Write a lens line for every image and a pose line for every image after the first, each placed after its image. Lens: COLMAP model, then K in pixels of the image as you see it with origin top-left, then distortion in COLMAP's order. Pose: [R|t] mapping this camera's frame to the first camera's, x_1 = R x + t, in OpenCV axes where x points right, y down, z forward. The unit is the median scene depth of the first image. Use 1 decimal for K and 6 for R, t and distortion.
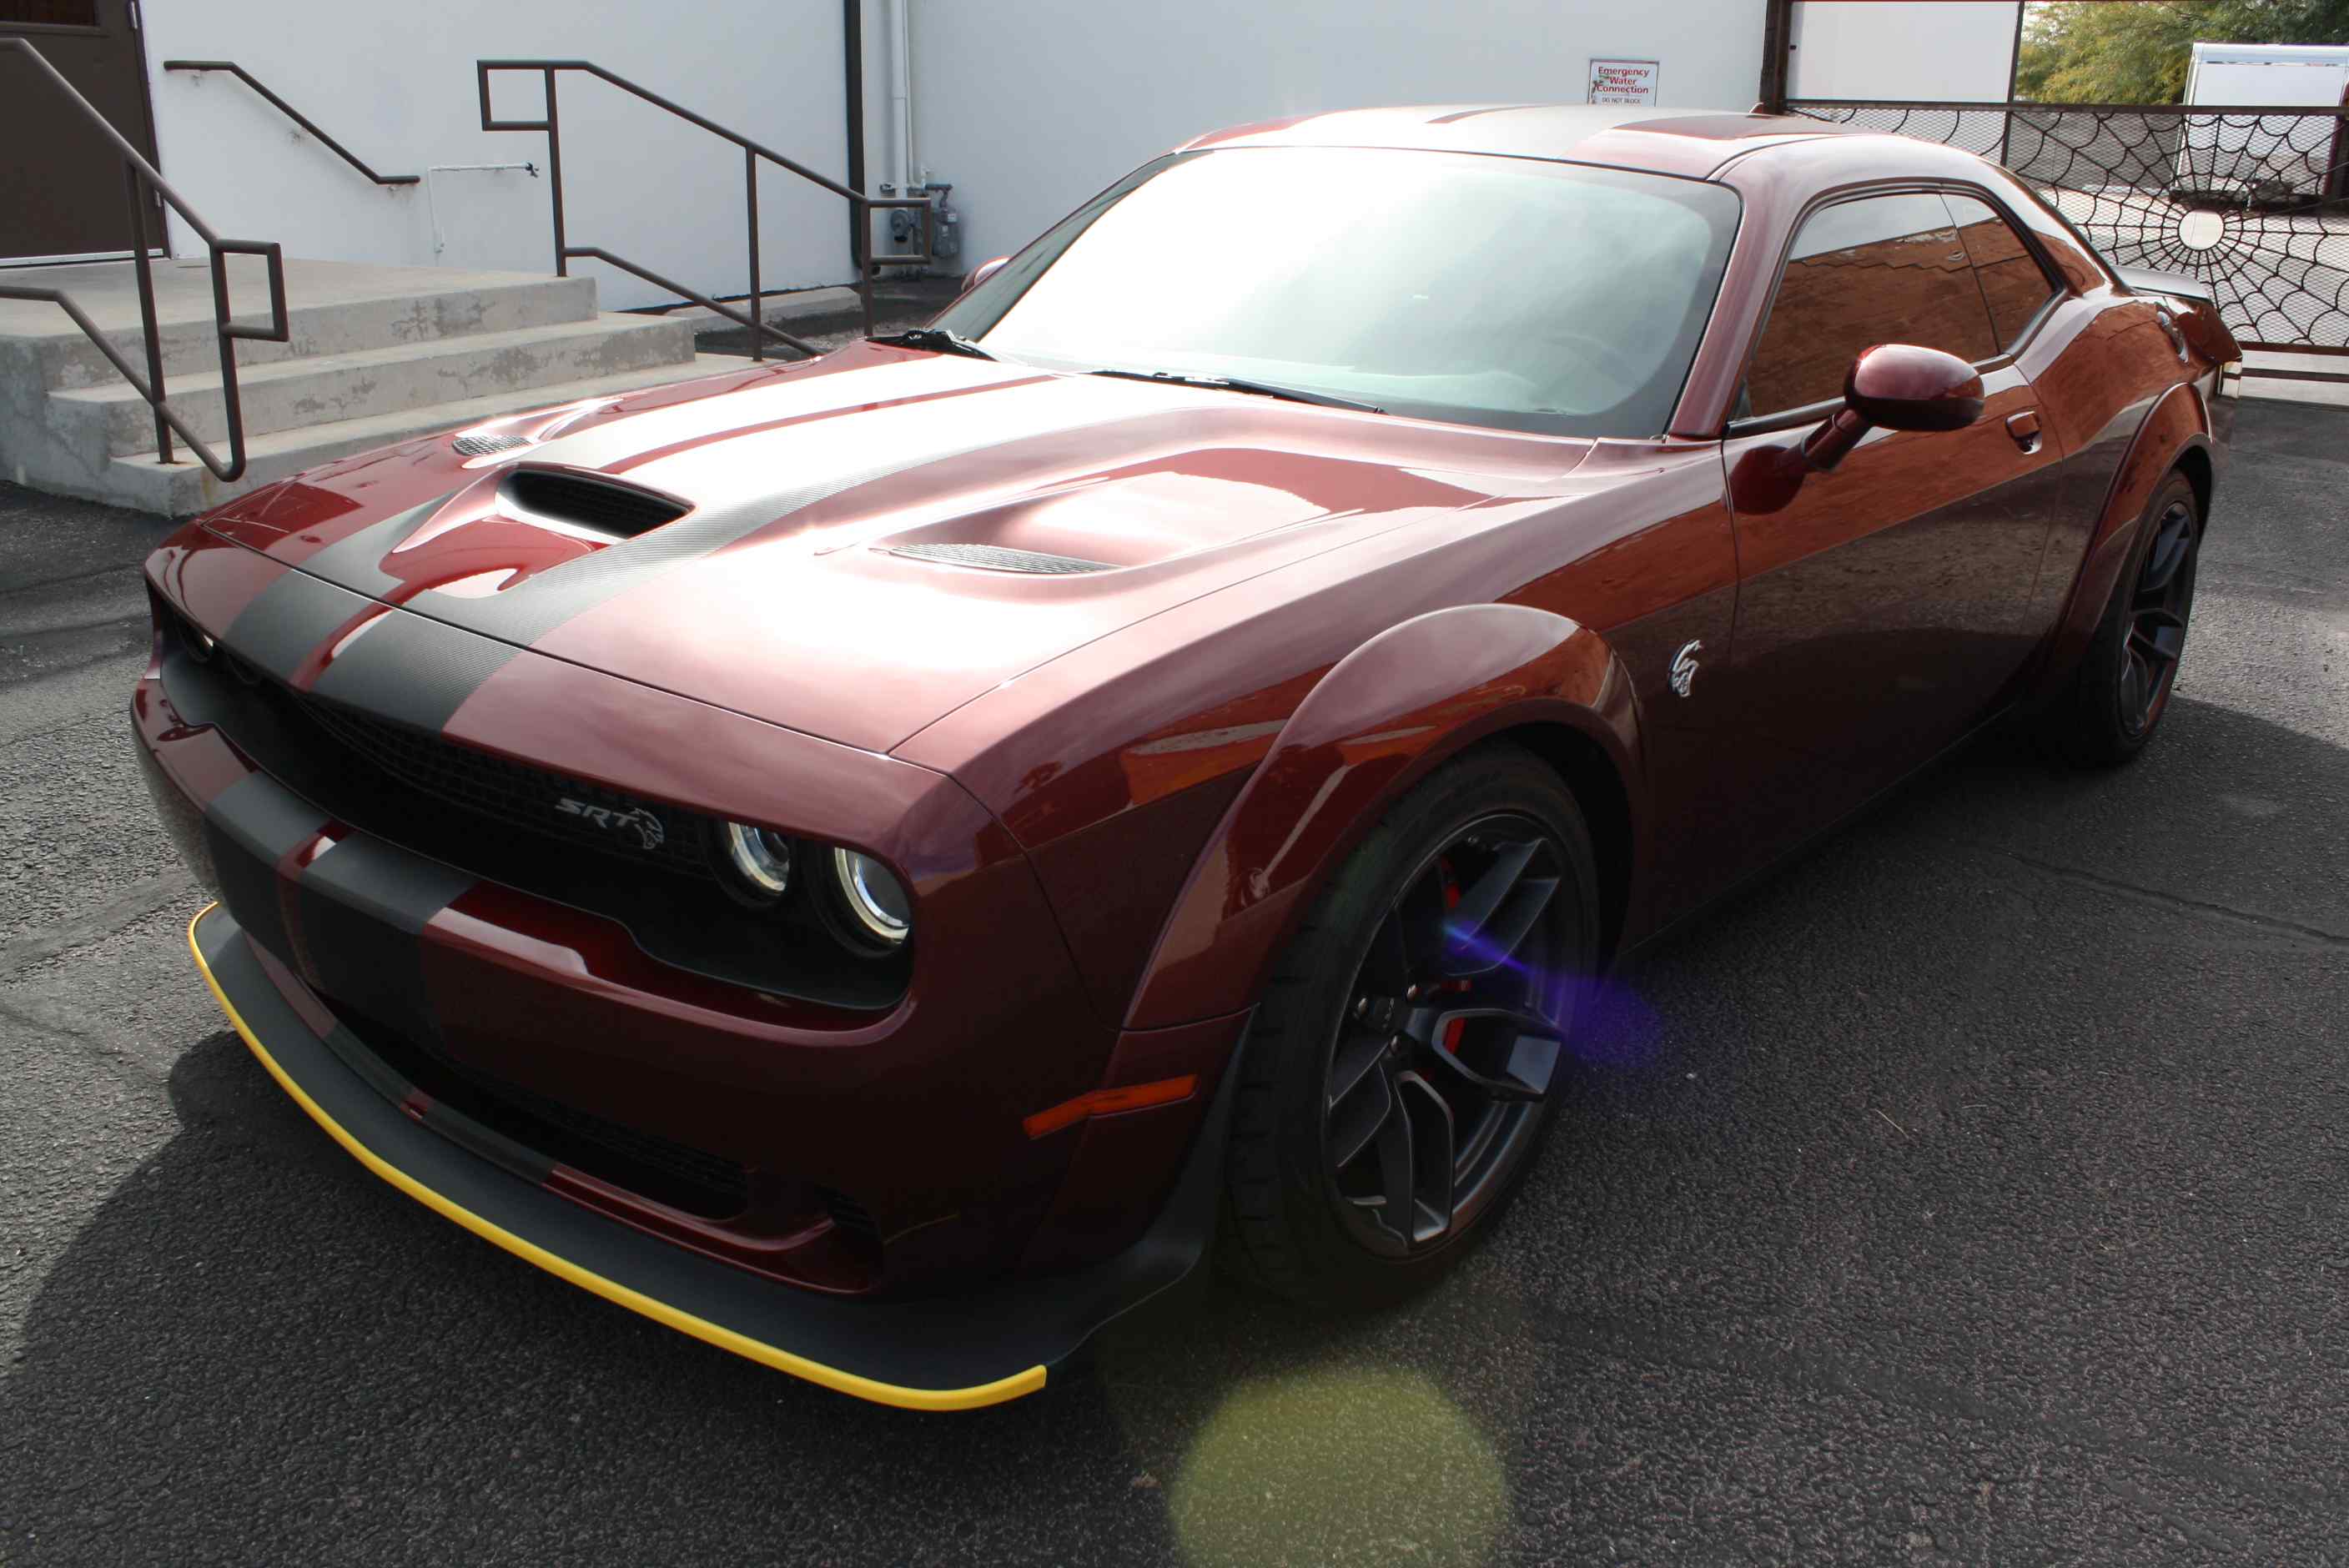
lens RADIAL K [[2077.0, 0, 1195.6], [0, 2077.0, 788.3], [0, 0, 1]] dist [-0.165884, 0.156118]
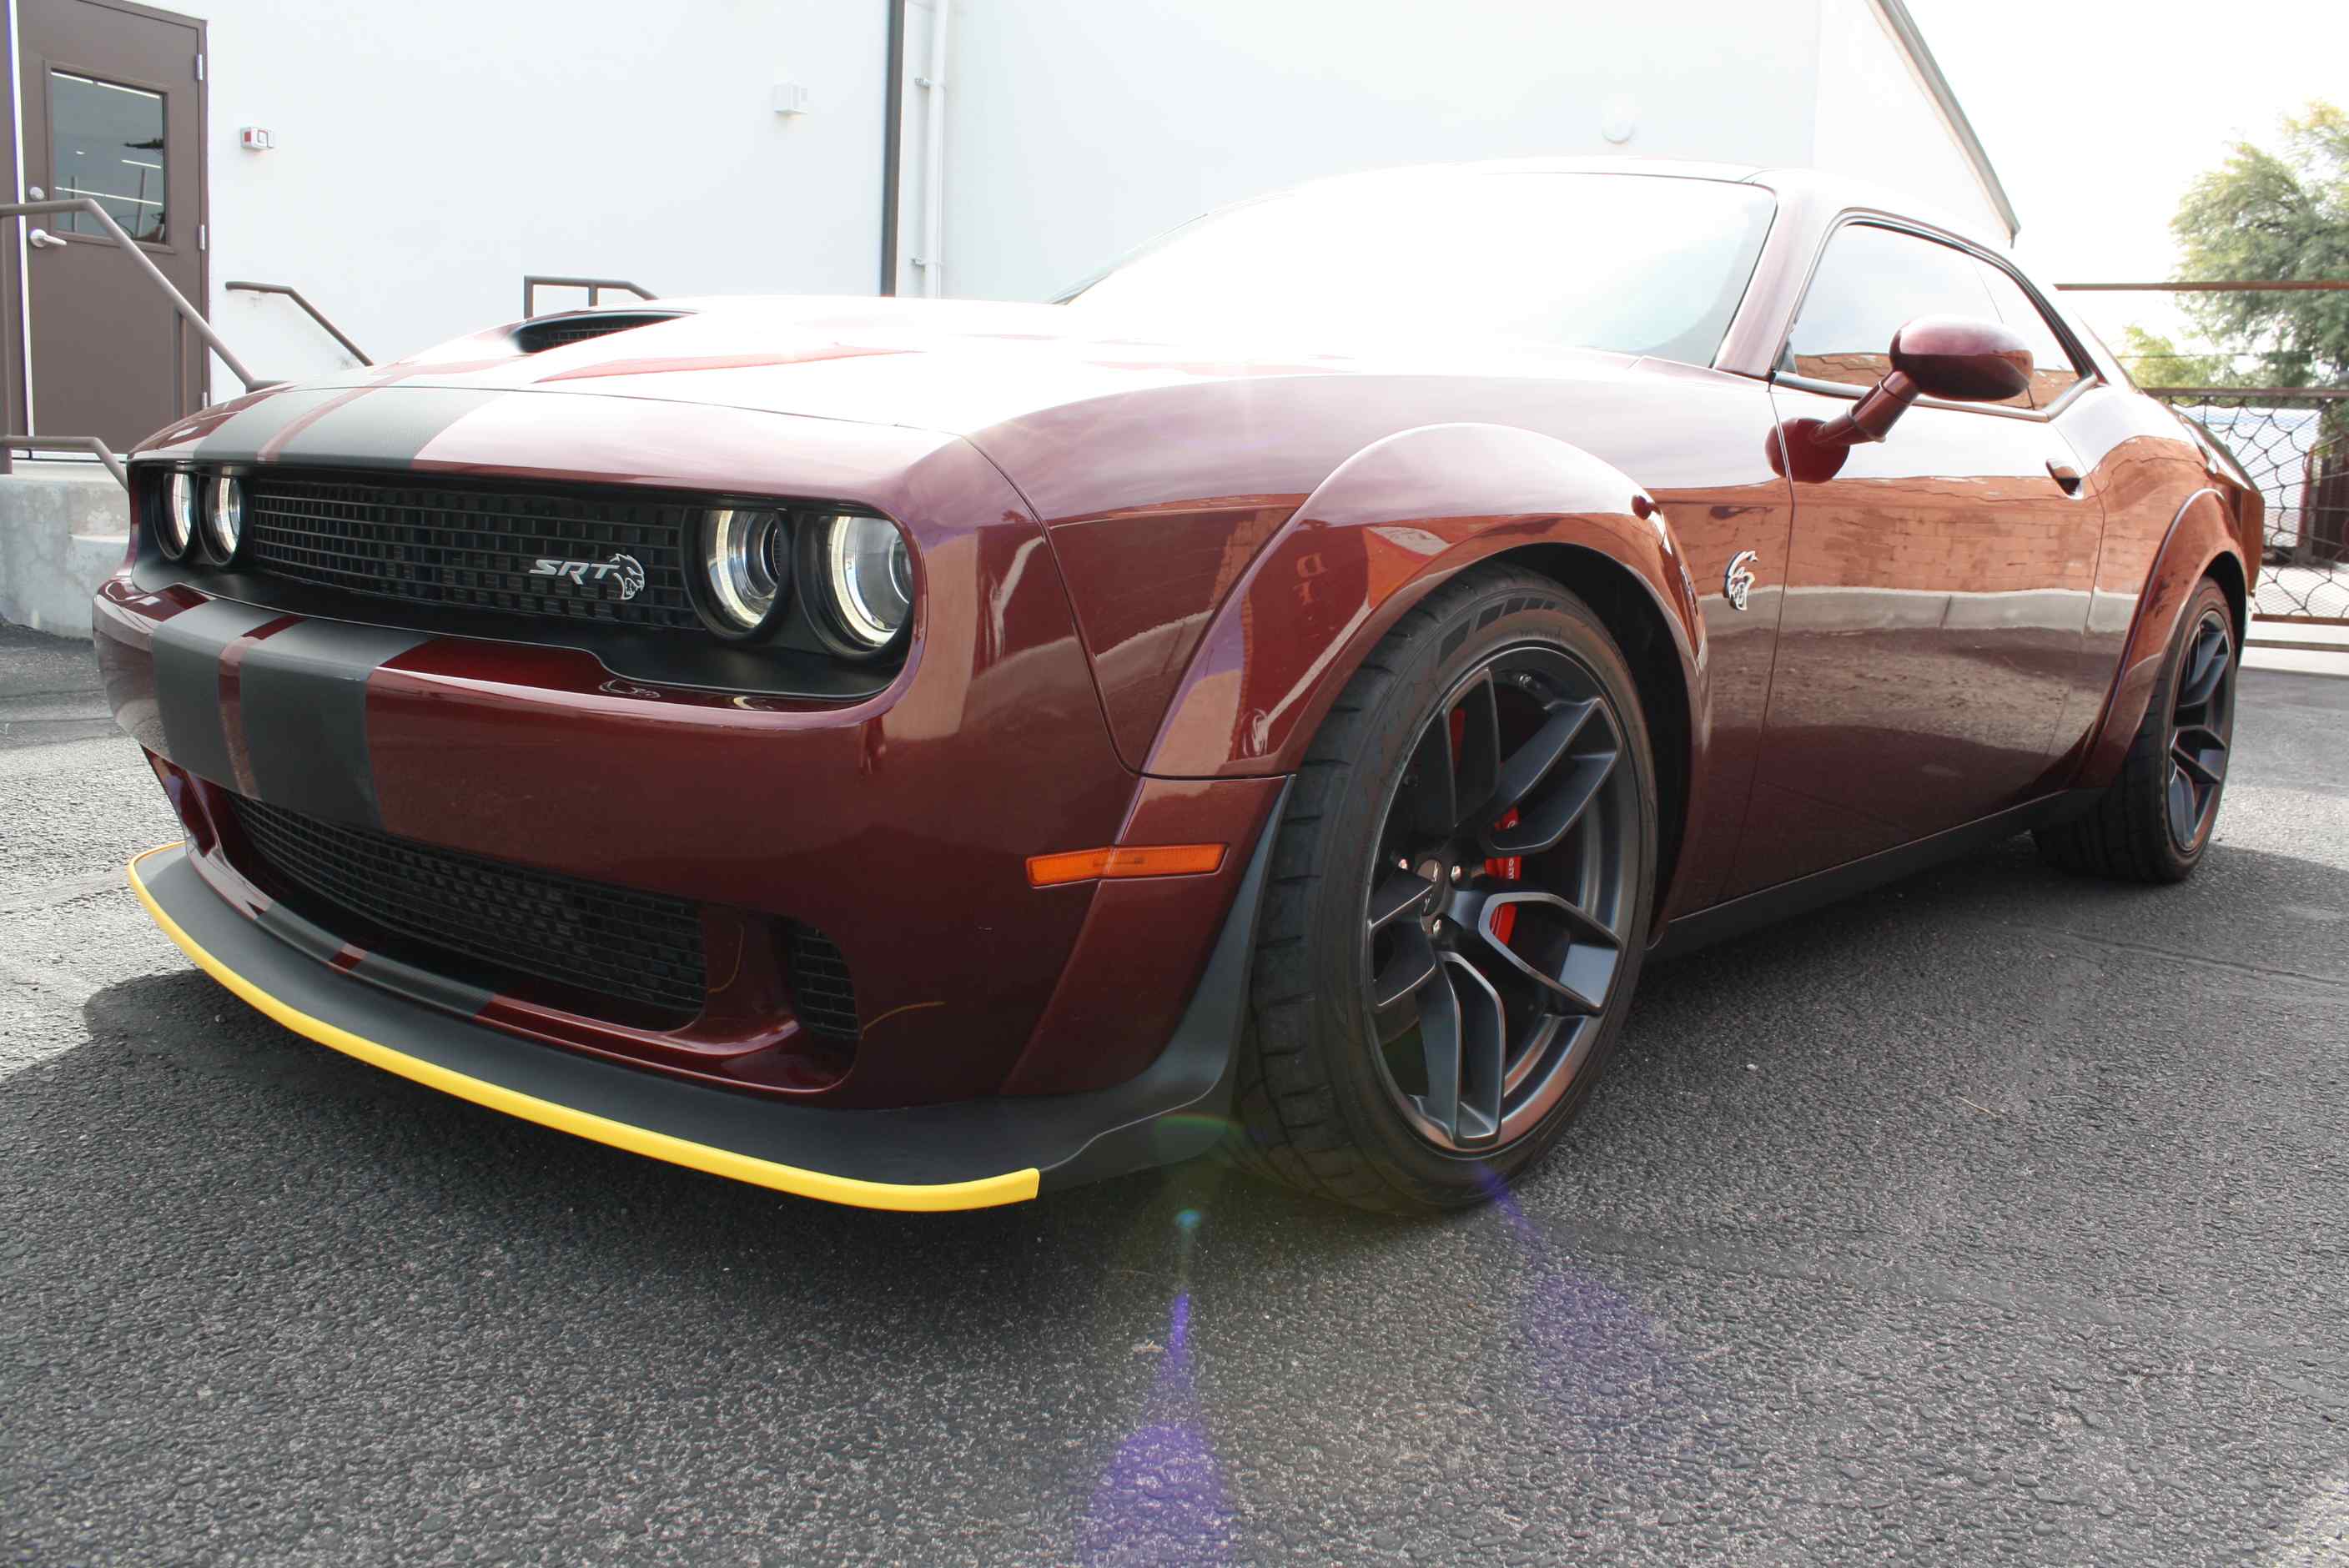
lens RADIAL K [[2056.1, 0, 1202.1], [0, 2056.1, 768.7], [0, 0, 1]] dist [-0.174848, 0.164932]
pose [[0.999647, 0.026549, -0.000487, -0.007690], [-0.026178, 0.982260, -0.185690, 0.228860], [-0.004452, 0.185637, 0.982608, 0.113549]]
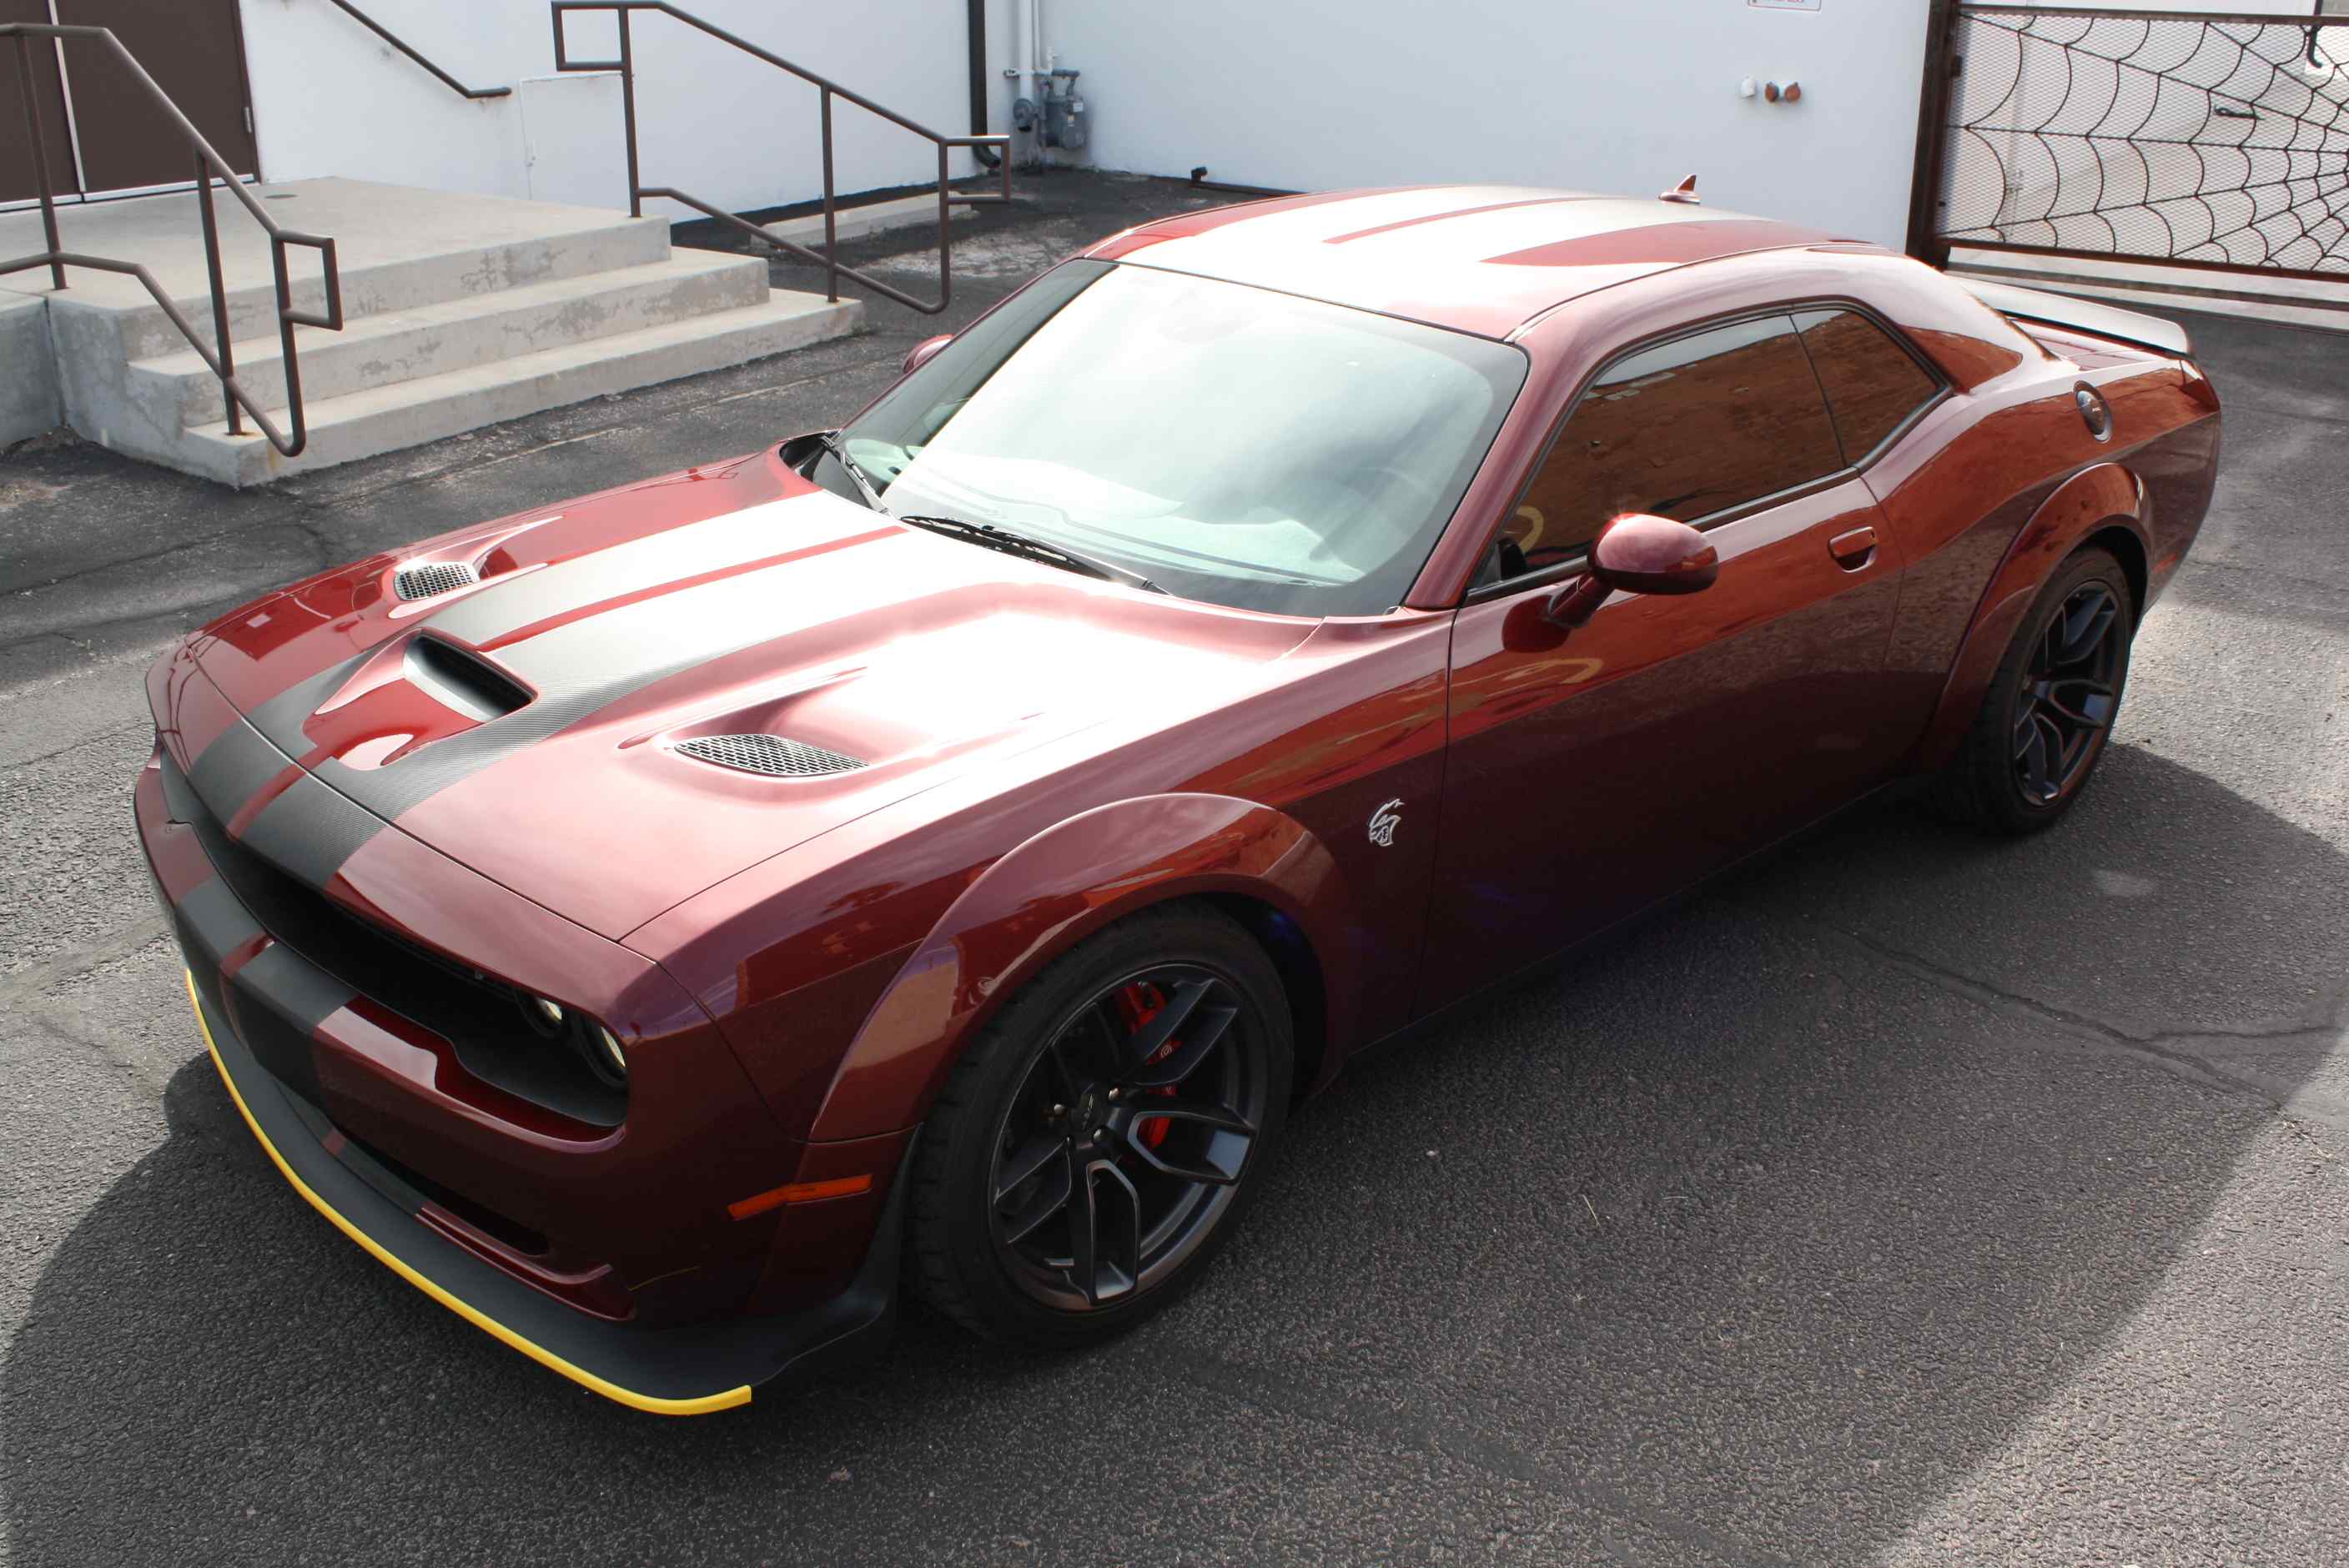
lens RADIAL K [[2327.5, 0, 1174.5], [0, 2327.5, 784.0], [0, 0, 1]] dist [-0.143398, 0.151368]
pose [[0.993344, 0.037753, -0.108826, 0.289800], [-0.031511, 0.997789, 0.058520, -0.170090], [0.110795, -0.054701, 0.992337, -0.356254]]
